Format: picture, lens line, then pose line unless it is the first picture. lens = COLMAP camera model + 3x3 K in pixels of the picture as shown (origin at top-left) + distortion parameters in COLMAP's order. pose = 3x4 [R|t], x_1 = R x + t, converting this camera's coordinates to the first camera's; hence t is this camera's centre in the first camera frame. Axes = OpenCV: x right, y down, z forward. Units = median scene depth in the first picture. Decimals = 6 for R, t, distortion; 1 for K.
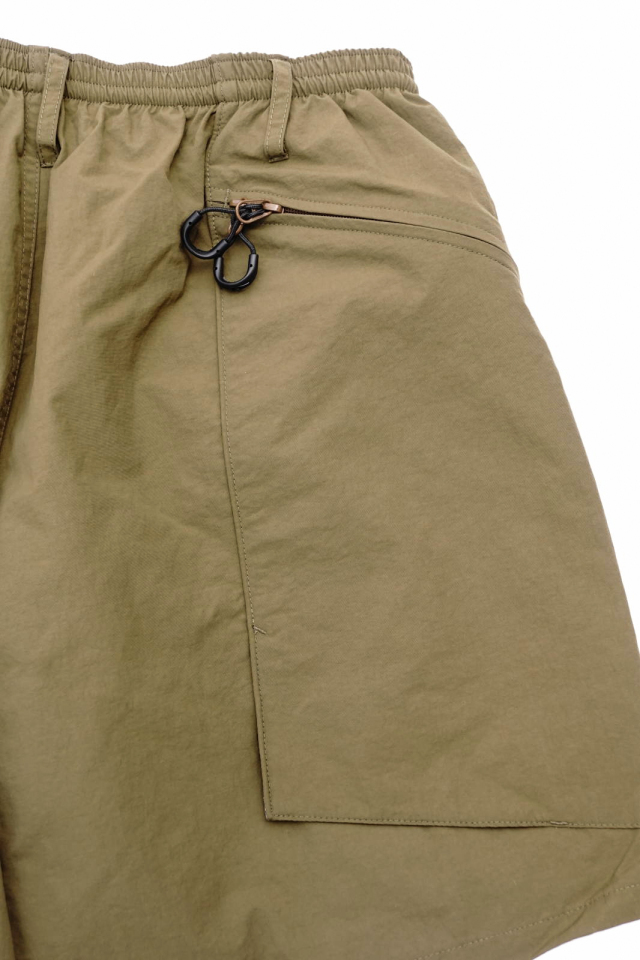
lens RADIAL K [[1676.8, 0, 320.3], [0, 1676.8, 478.6], [0, 0, 1]] dist [0.199104, 0.000000]
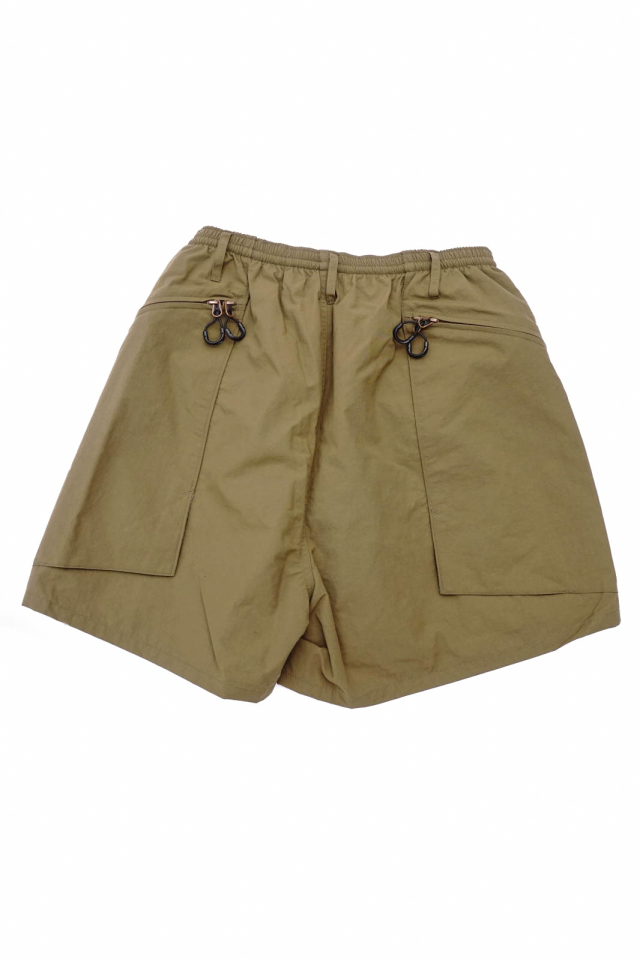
lens RADIAL K [[1029.3, 0, 319.3], [0, 1029.3, 483.6], [0, 0, 1]] dist [-0.087755, 0.000000]
pose [[0.999711, -0.023909, -0.002626, -0.184670], [0.024019, 0.998123, 0.056333, -0.027318], [0.001274, -0.056380, 0.998409, -0.359776]]
